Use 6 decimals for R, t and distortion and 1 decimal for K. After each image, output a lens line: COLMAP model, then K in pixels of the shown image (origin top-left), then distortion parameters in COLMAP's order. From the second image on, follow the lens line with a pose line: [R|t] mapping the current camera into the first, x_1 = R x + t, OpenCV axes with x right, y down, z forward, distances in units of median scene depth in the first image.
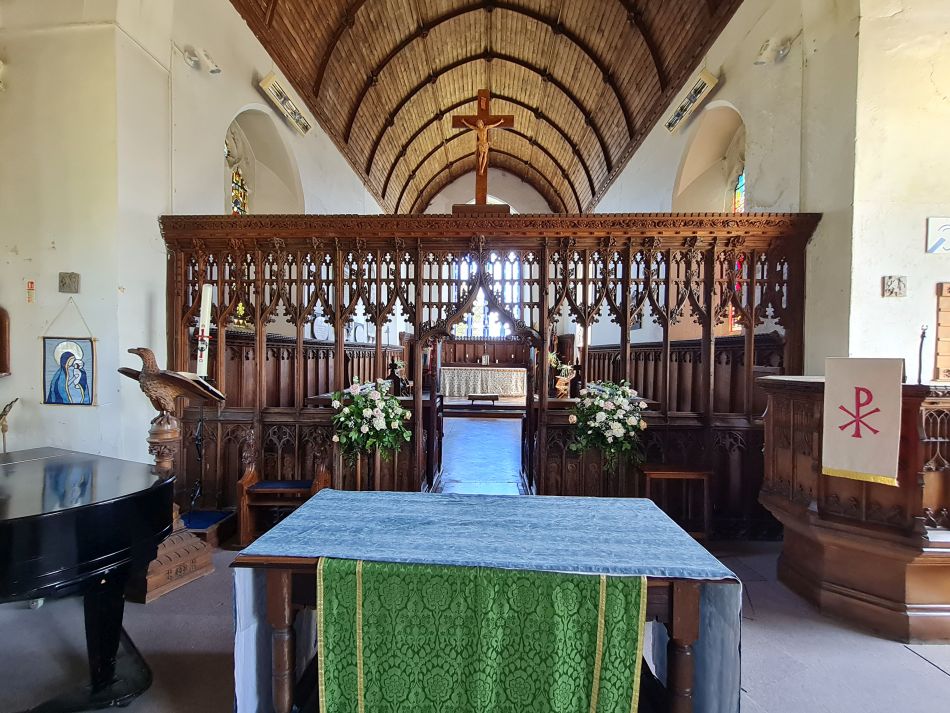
lens RADIAL K [[432.2, 0, 476.9], [0, 432.2, 363.9], [0, 0, 1]] dist [0.000433, 0.000126]
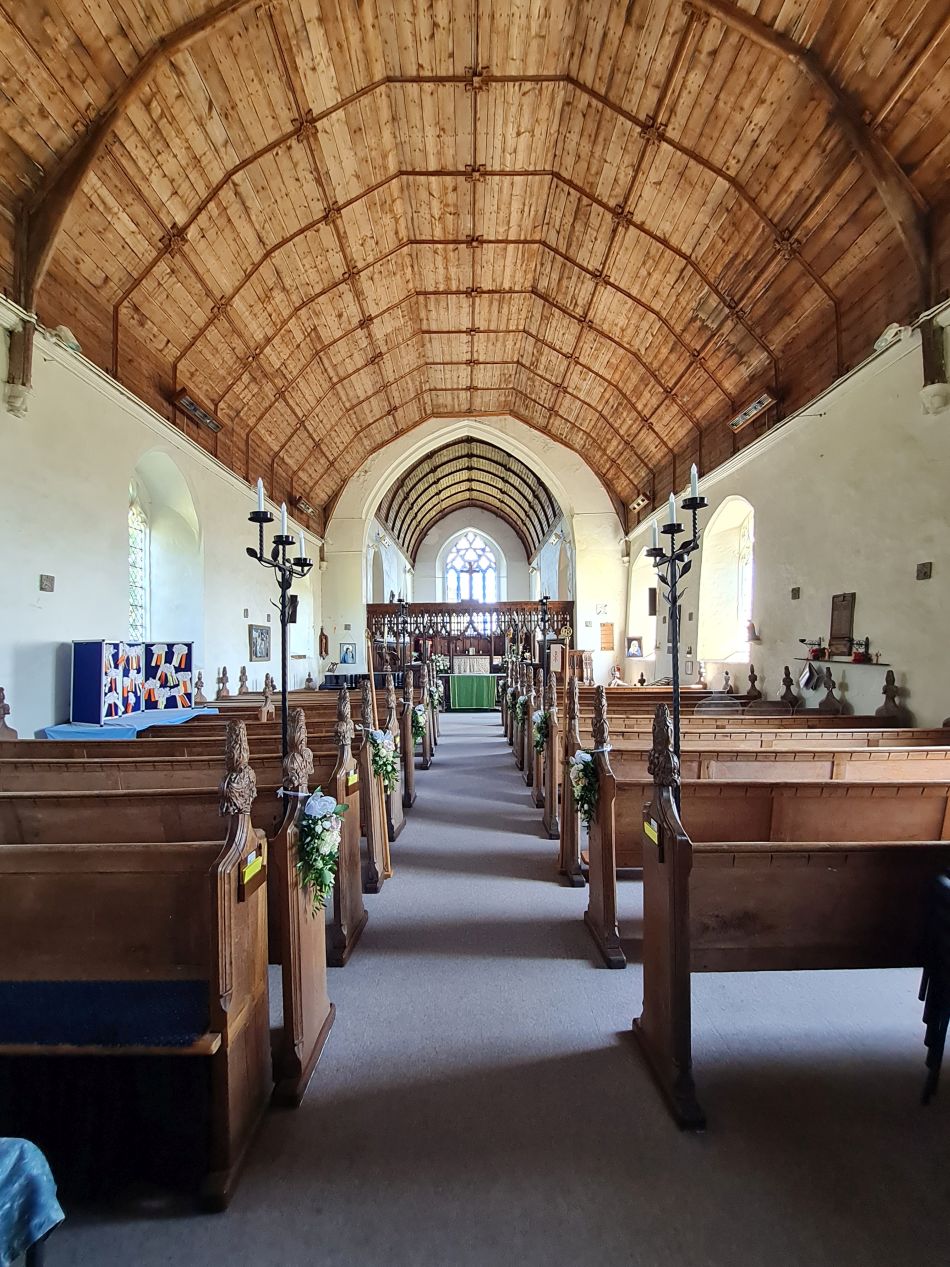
lens RADIAL K [[576.5, 0, 475.0], [0, 576.5, 633.5], [0, 0, 1]] dist [0.000433, 0.000126]
pose [[0.999353, -0.021678, 0.028703, -0.078323], [0.023023, 0.998611, -0.047399, 0.081304], [-0.027635, 0.048029, 0.998464, -3.026691]]
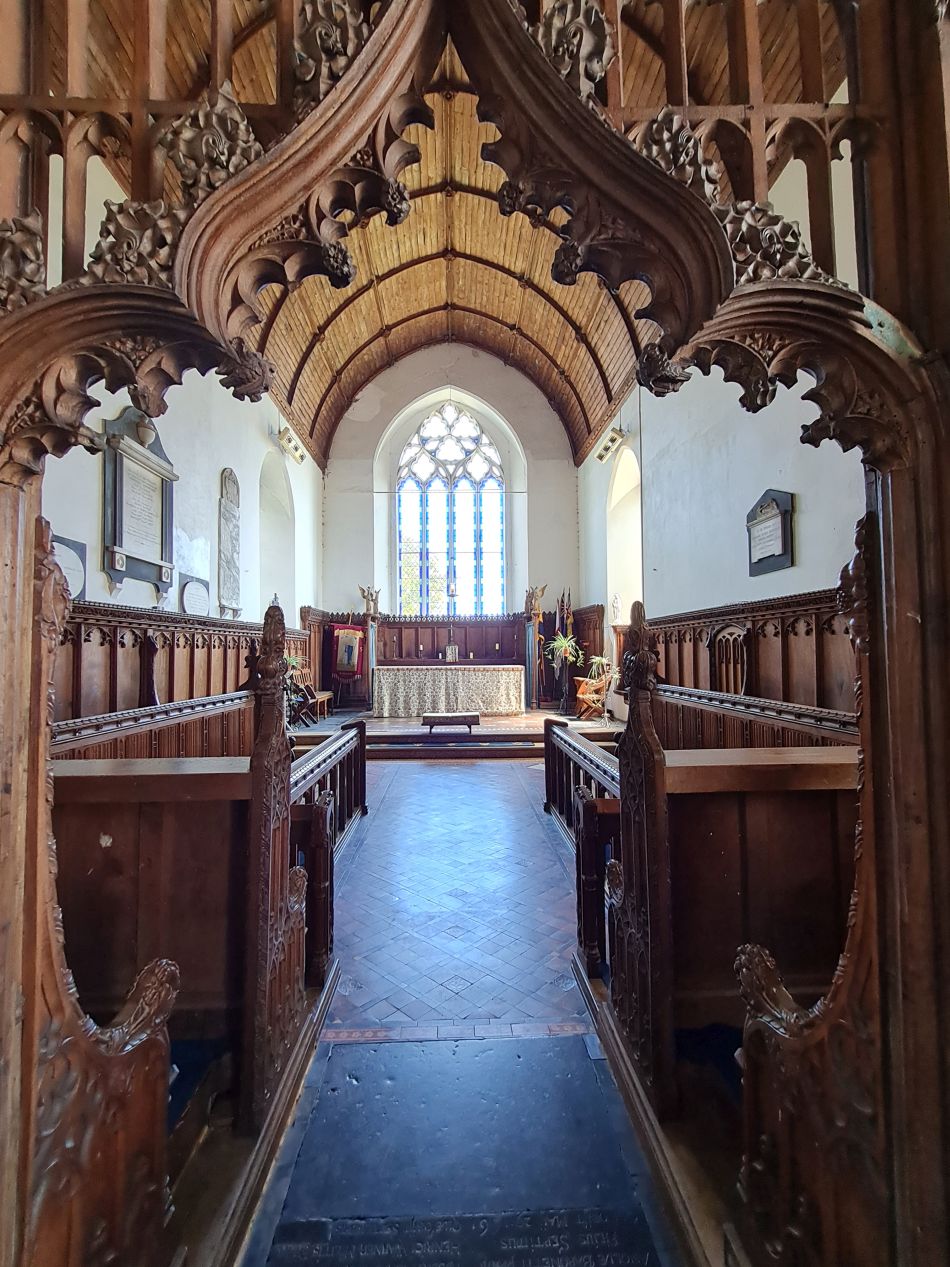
lens RADIAL K [[576.5, 0, 475.0], [0, 576.5, 633.5], [0, 0, 1]] dist [0.000433, 0.000126]
pose [[0.997662, -0.019726, 0.065428, 0.000725], [0.023415, 0.998150, -0.056109, 0.032680], [-0.064200, 0.057510, 0.996279, 0.801613]]
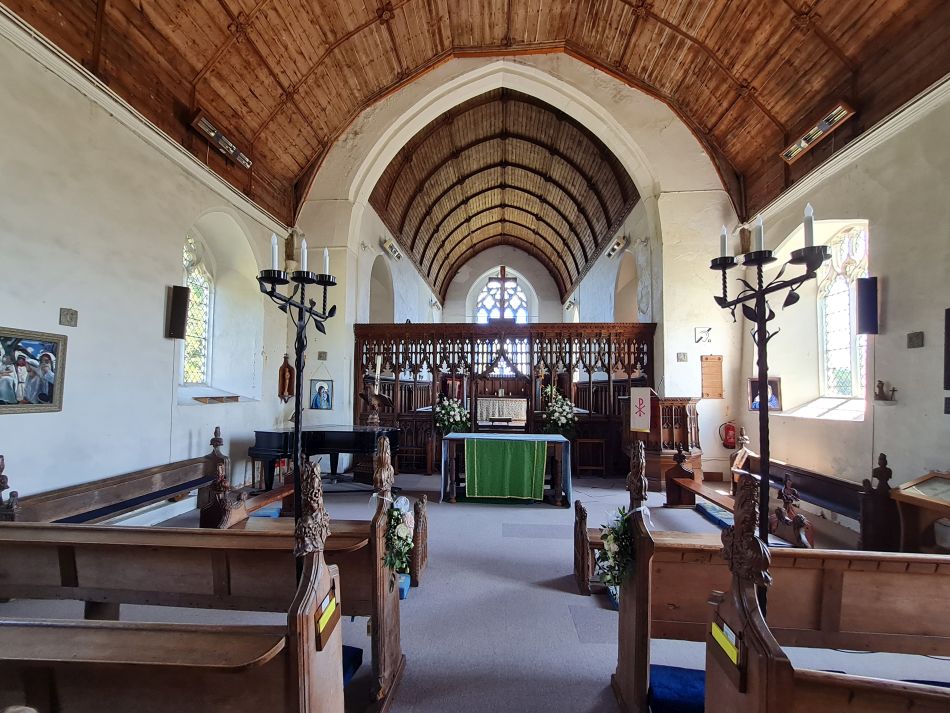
lens RADIAL K [[432.2, 0, 476.9], [0, 432.2, 363.9], [0, 0, 1]] dist [0.000433, 0.000126]
pose [[0.999532, -0.003084, -0.030436, -0.049256], [0.000634, 0.996782, -0.080156, 0.033308], [0.030585, 0.080099, 0.996318, -1.093356]]
